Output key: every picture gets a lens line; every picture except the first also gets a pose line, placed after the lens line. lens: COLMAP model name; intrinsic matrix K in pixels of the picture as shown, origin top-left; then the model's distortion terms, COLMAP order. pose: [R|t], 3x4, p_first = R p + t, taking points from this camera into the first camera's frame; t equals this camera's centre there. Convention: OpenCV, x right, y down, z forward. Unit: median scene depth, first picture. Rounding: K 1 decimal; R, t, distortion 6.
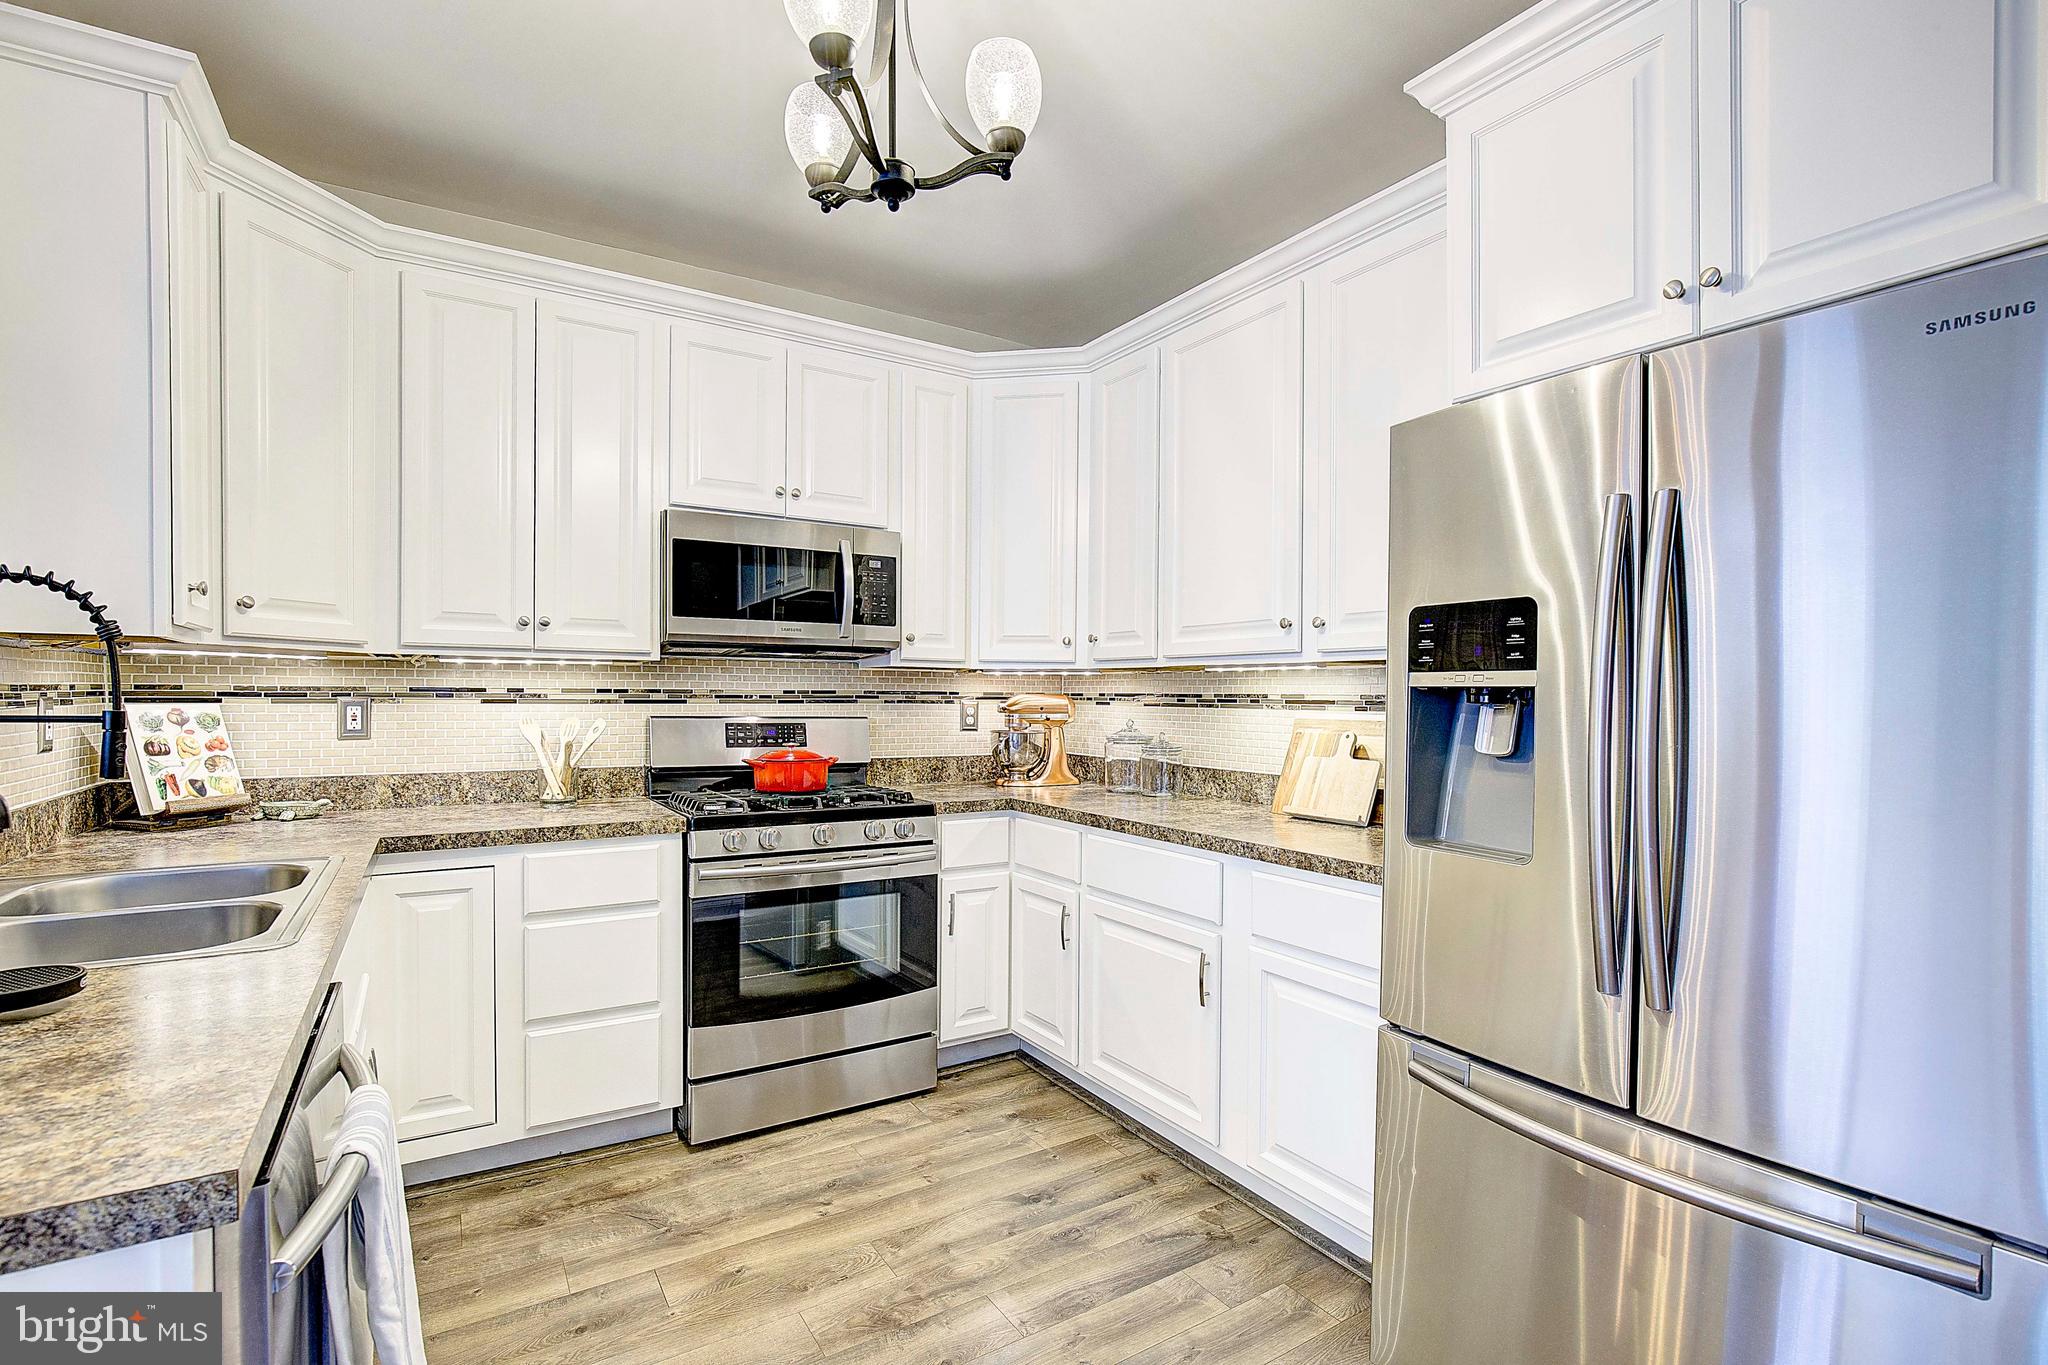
lens RADIAL K [[935.8, 0, 1030.8], [0, 935.8, 681.4], [0, 0, 1]] dist [-0.044576, 0.013438]
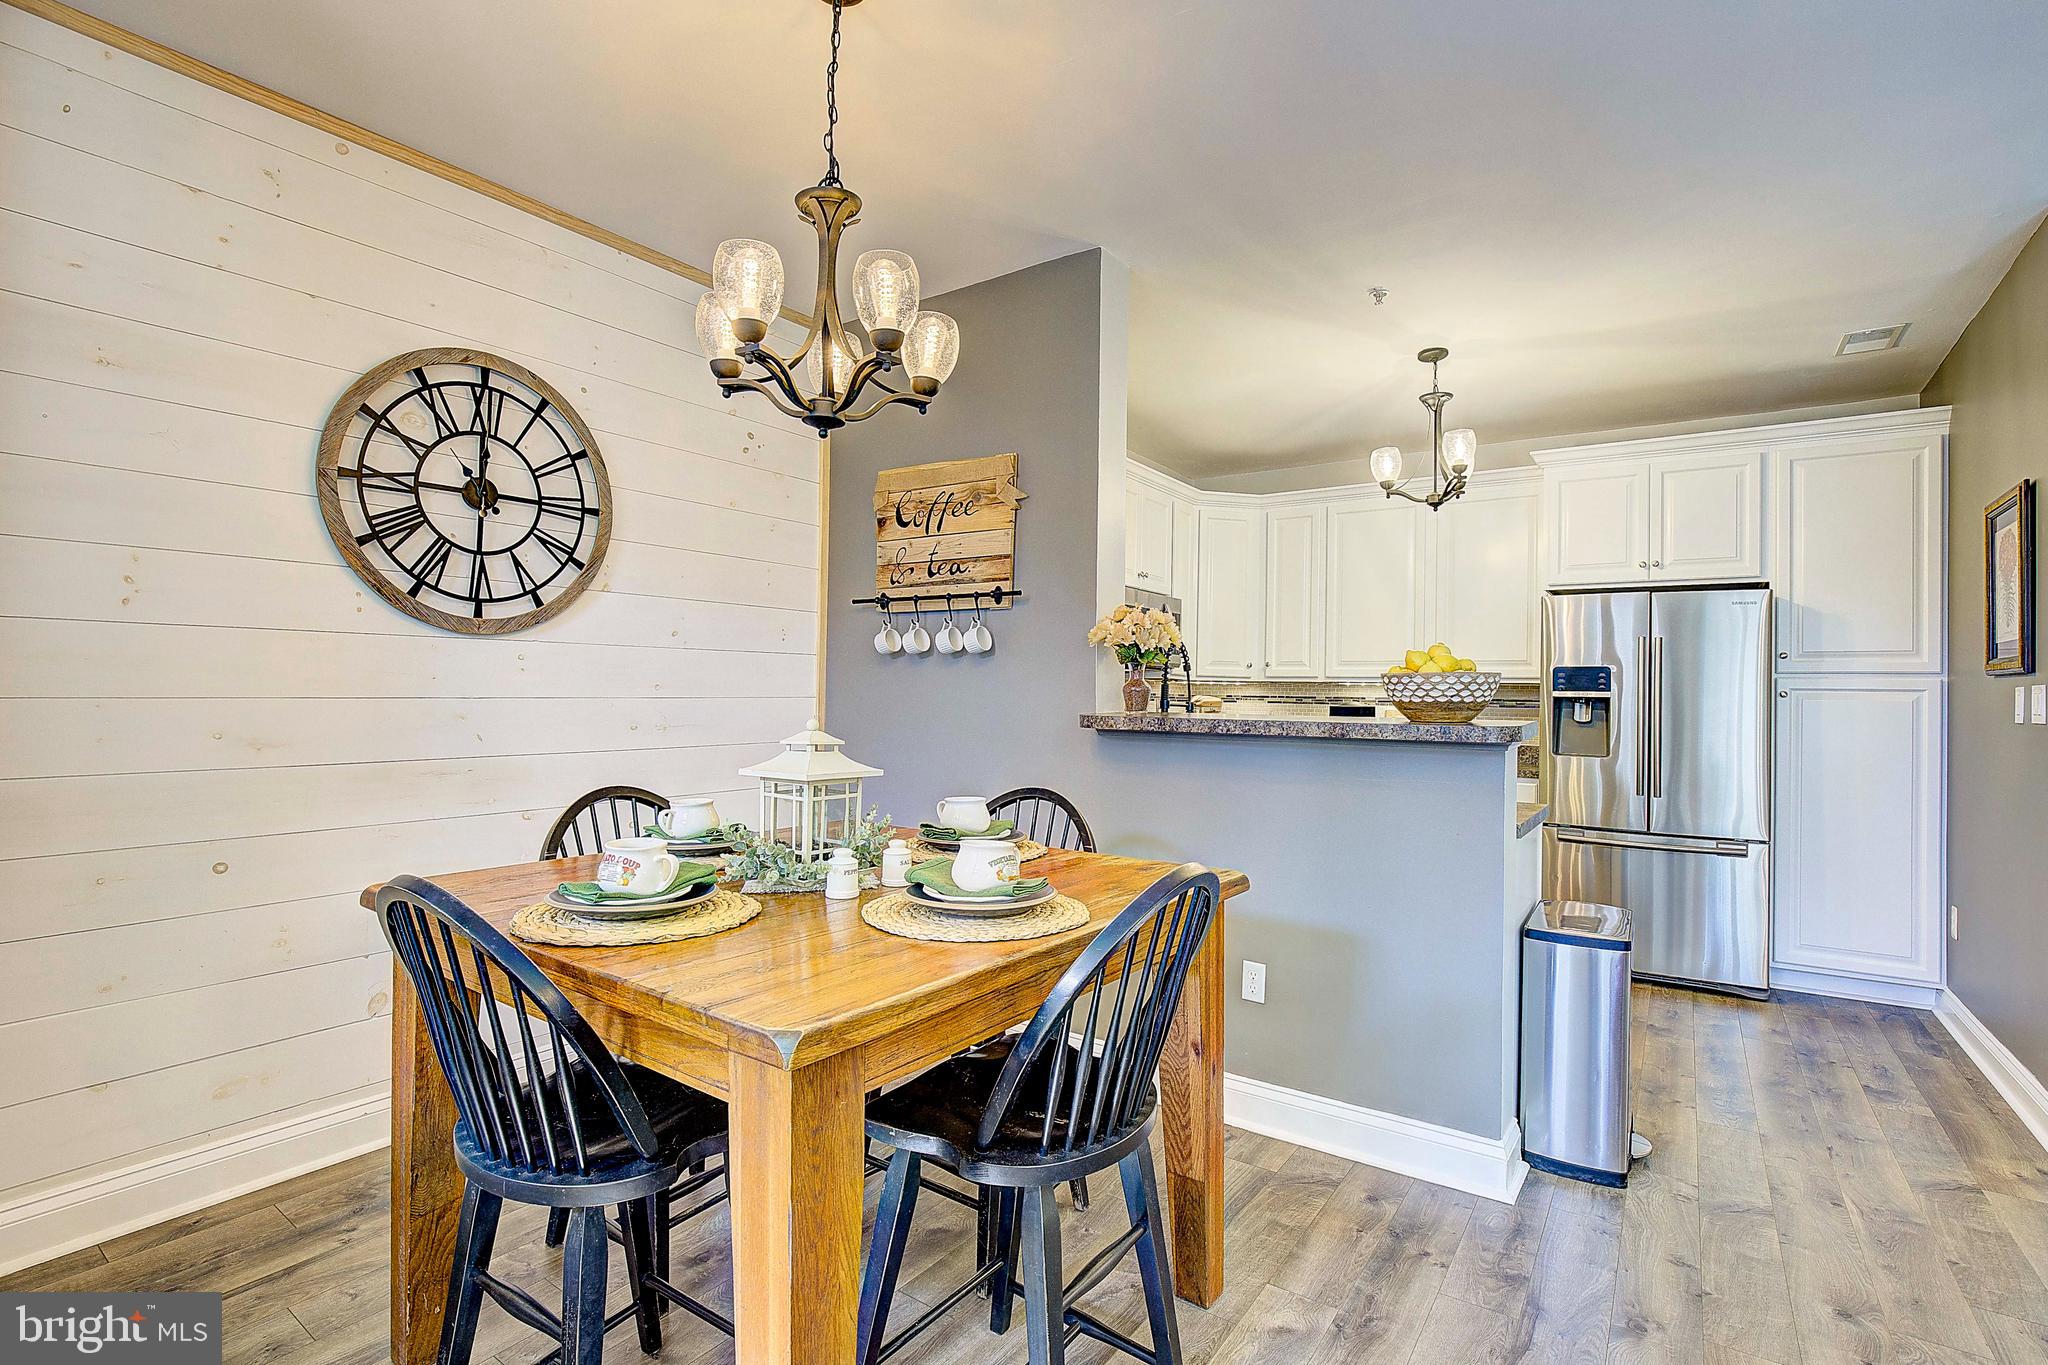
lens RADIAL K [[951.2, 0, 1024.4], [0, 951.2, 675.7], [0, 0, 1]] dist [-0.030479, 0.006560]
pose [[0.923545, 0.016744, 0.383124, -1.282257], [-0.016601, 0.999855, -0.003681, -0.010253], [-0.383130, -0.002961, 0.923690, -0.580174]]
